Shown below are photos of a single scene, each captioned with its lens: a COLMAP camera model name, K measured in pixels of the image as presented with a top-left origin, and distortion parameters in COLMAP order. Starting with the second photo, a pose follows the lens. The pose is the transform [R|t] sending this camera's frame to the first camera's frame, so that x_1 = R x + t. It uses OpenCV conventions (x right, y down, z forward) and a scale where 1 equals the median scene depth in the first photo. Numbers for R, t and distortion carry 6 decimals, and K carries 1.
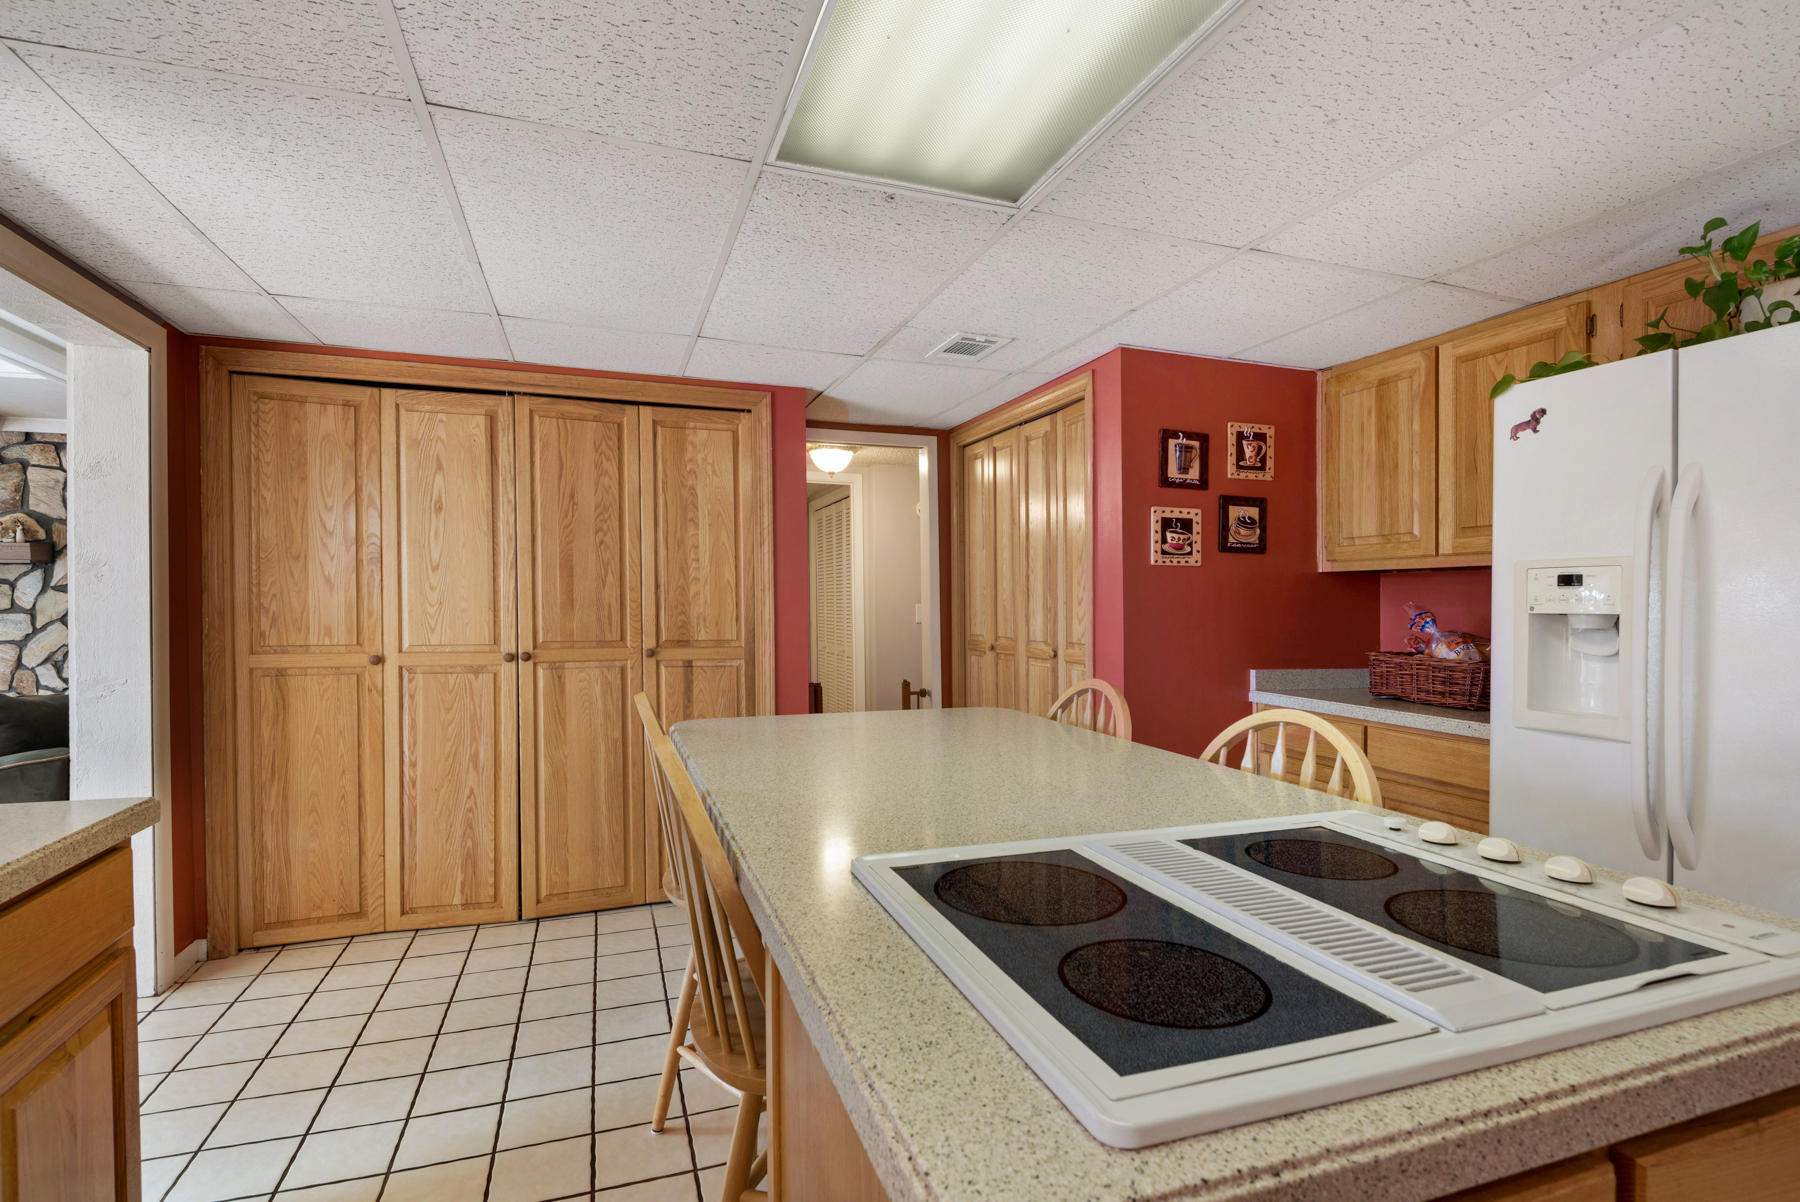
lens RADIAL K [[844.1, 0, 902.6], [0, 844.1, 613.2], [0, 0, 1]] dist [0.000975, -0.000803]
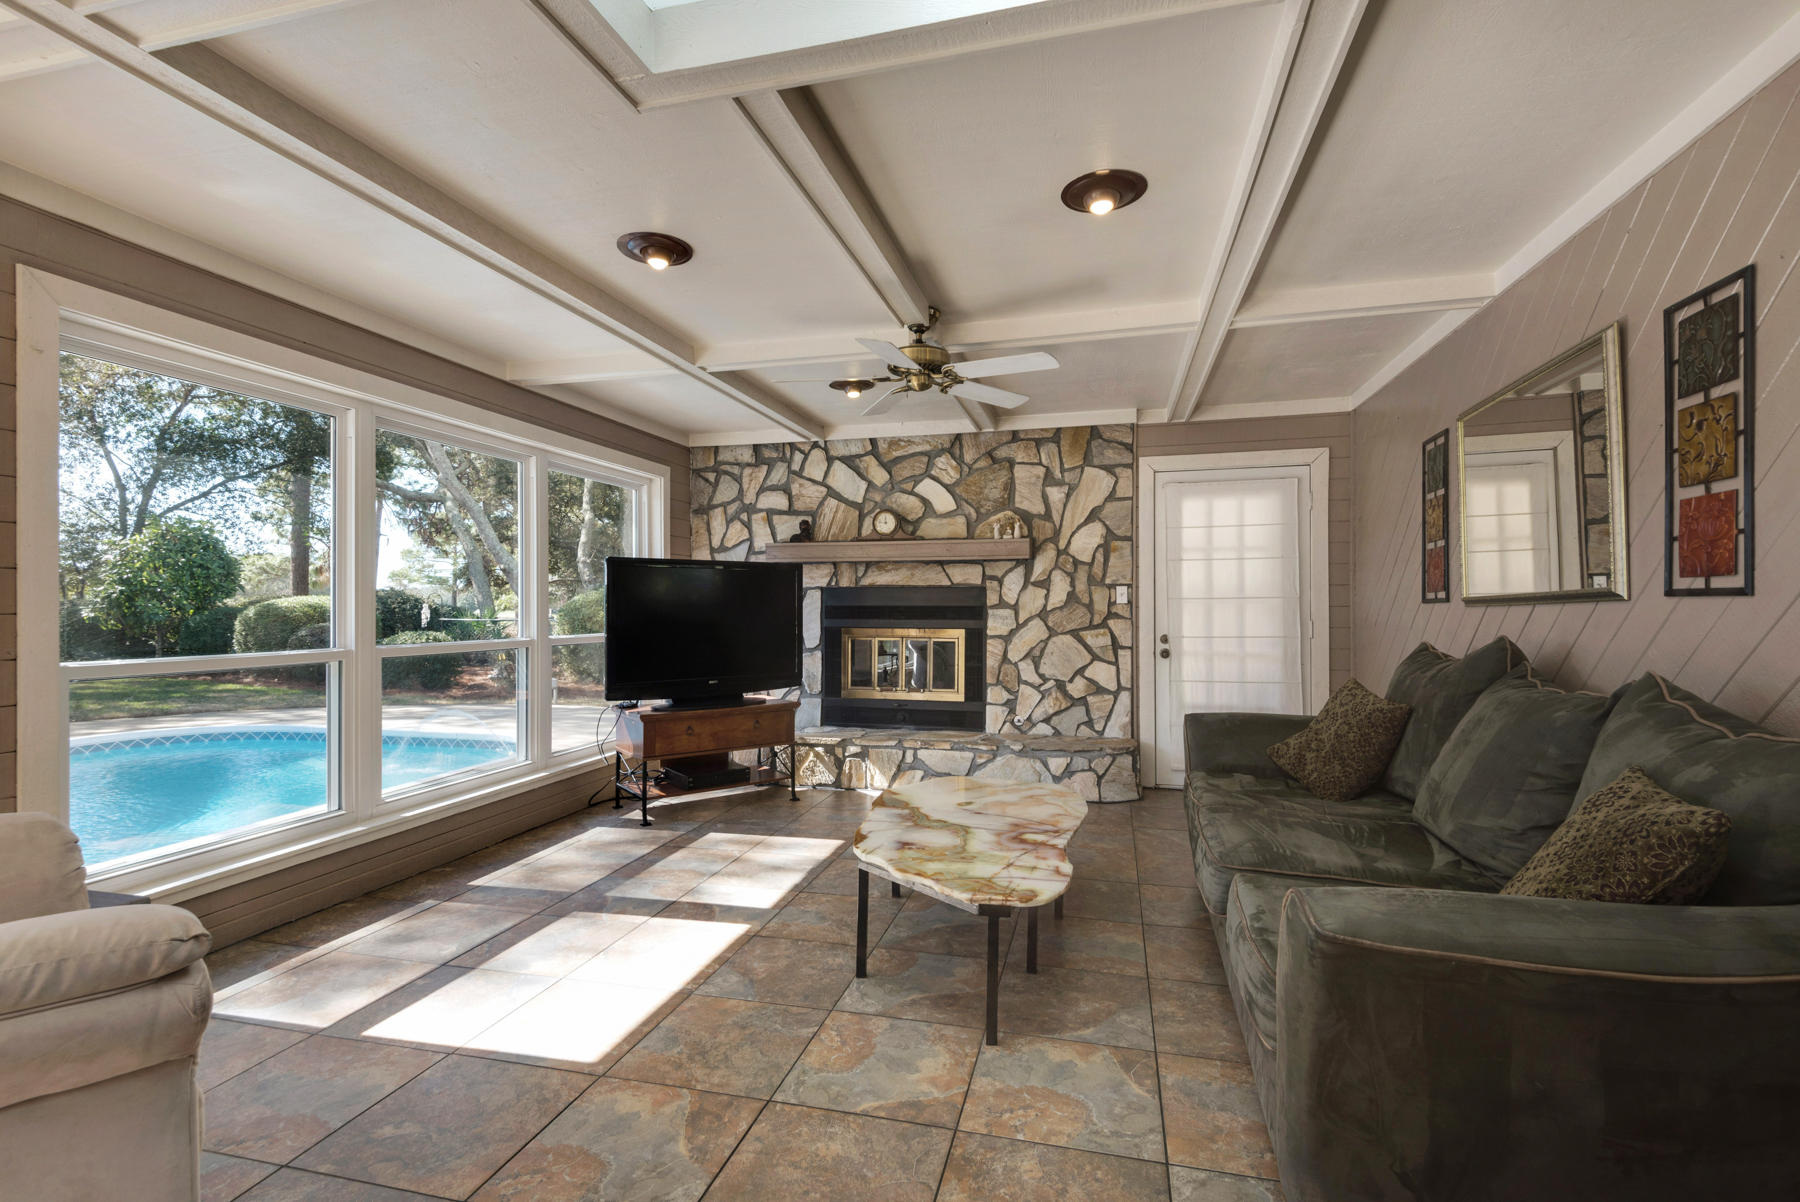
lens RADIAL K [[809.8, 0, 895.9], [0, 809.8, 603.5], [0, 0, 1]] dist [0.019936, -0.013740]
pose [[0.824710, -0.006933, -0.565513, -0.960476], [-0.003953, 0.999830, -0.018023, 0.019154], [0.565542, 0.017099, 0.824542, 0.184851]]
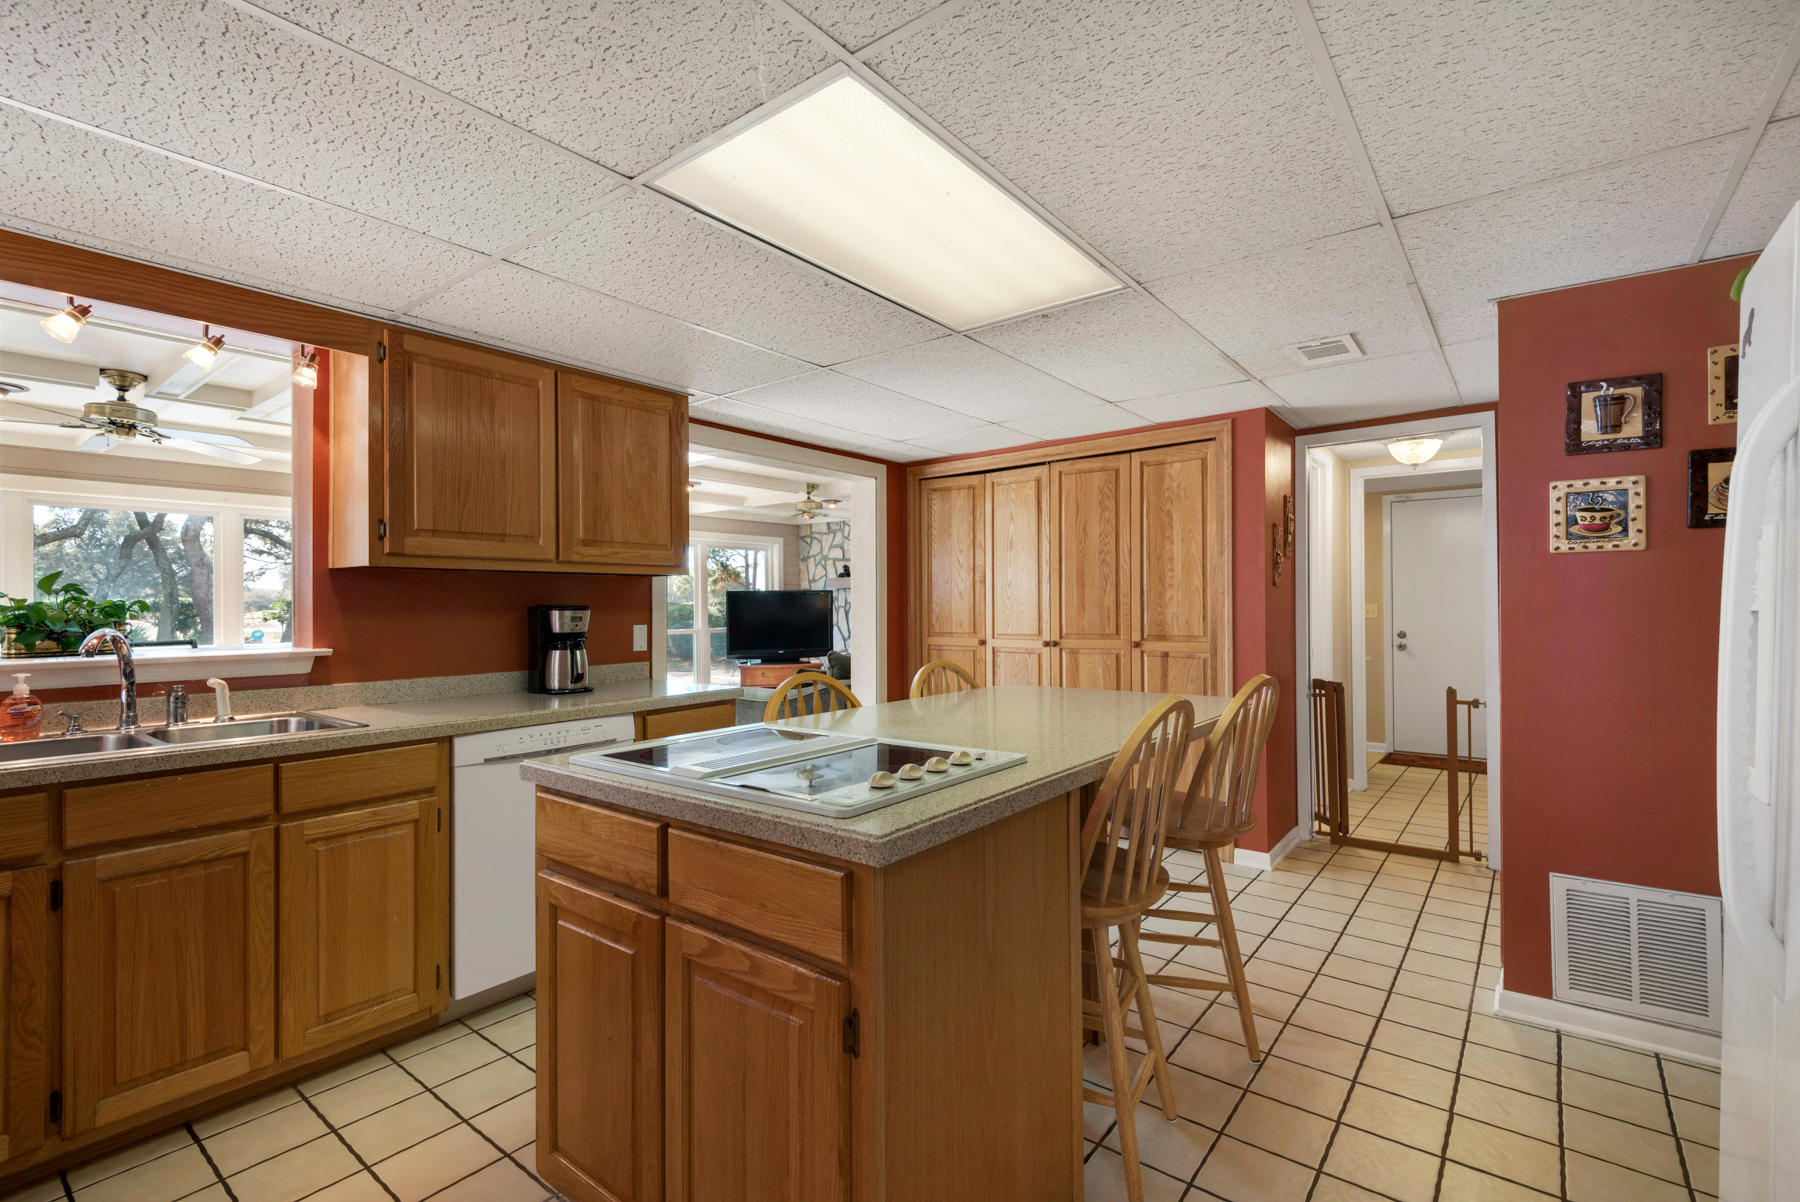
lens RADIAL K [[809.8, 0, 901.8], [0, 809.8, 608.2], [0, 0, 1]] dist [0.019936, -0.013740]
pose [[0.528982, -0.006621, -0.848607, 0.565235], [0.001005, 0.999974, -0.007175, 0.000594], [0.848633, 0.002942, 0.528975, 0.047367]]
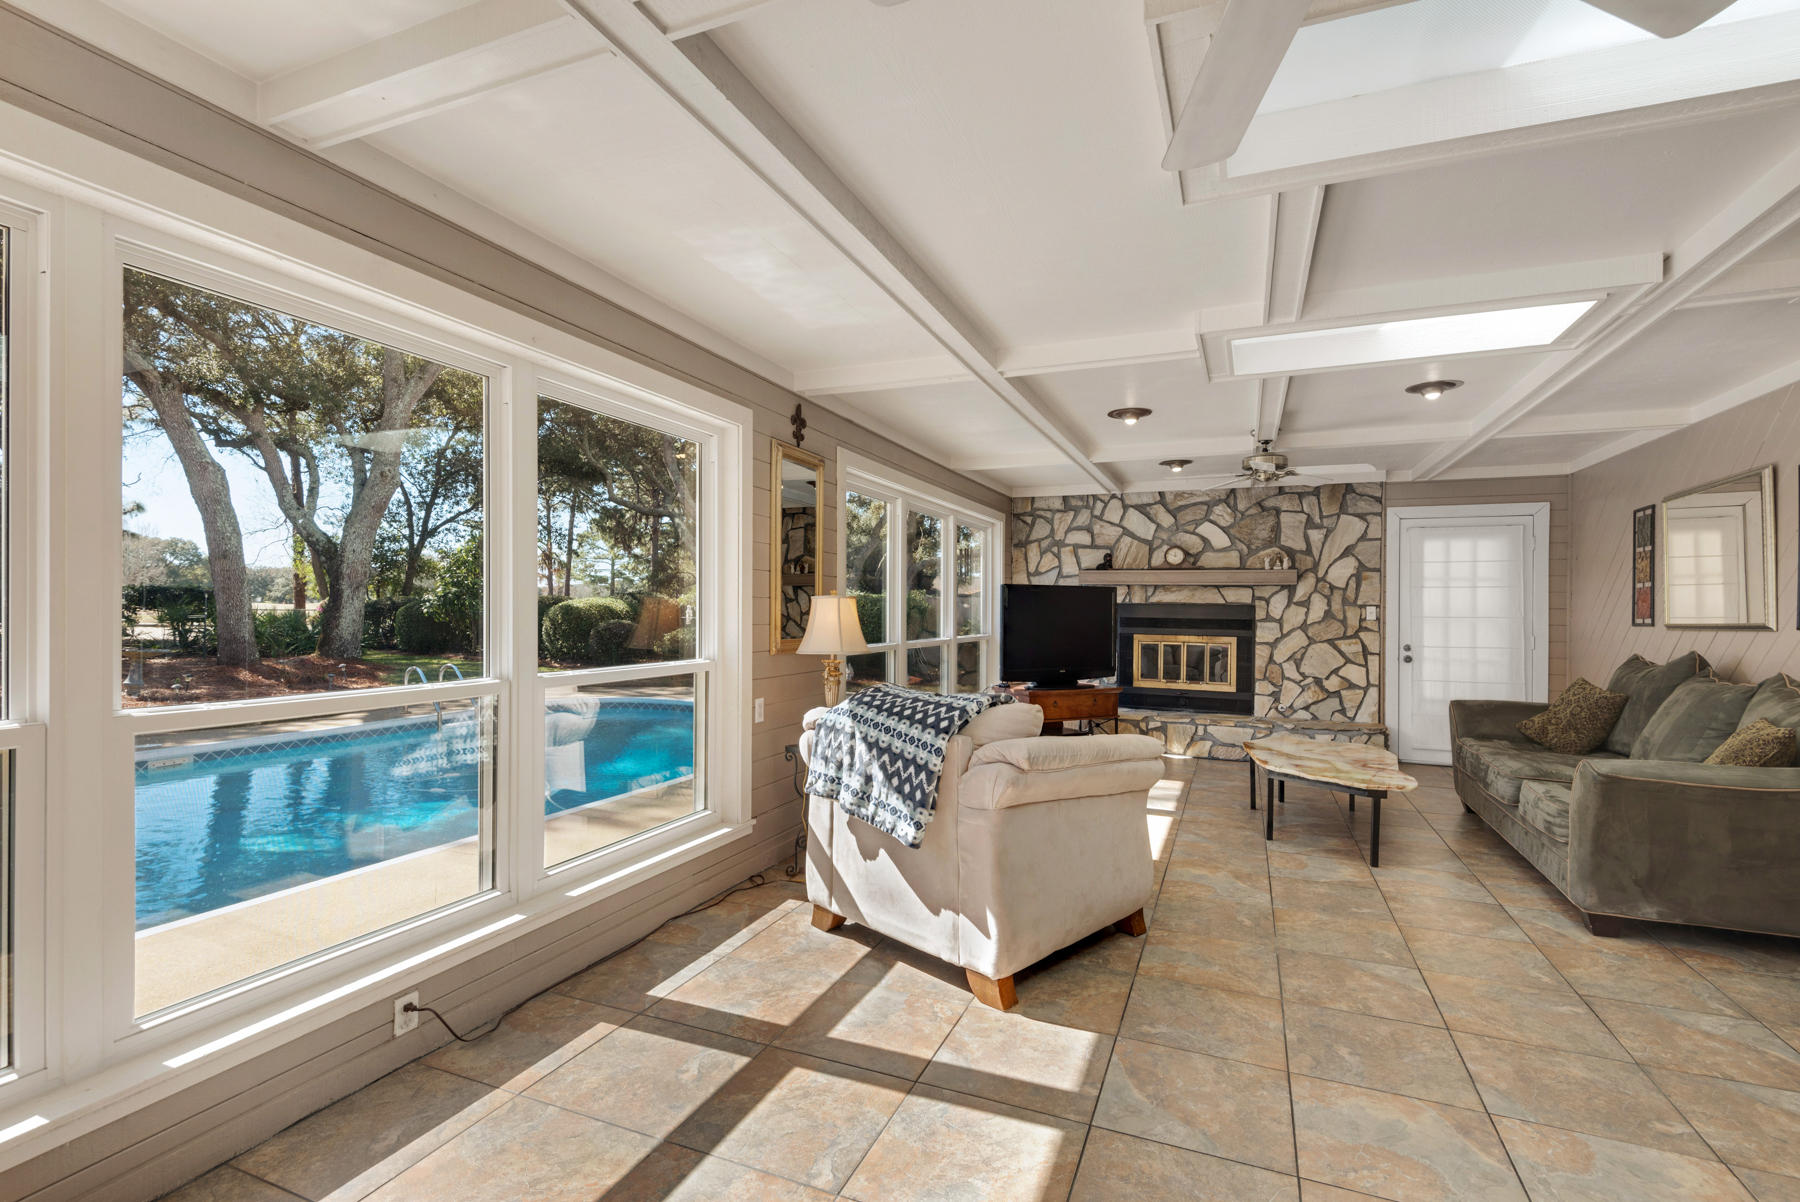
lens RADIAL K [[809.8, 0, 893.9], [0, 809.8, 604.1], [0, 0, 1]] dist [0.019936, -0.013740]
pose [[0.733499, 0.002069, -0.679687, -0.972518], [-0.018669, 0.999679, -0.017105, 0.007521], [0.679434, 0.025235, 0.733303, -0.570062]]
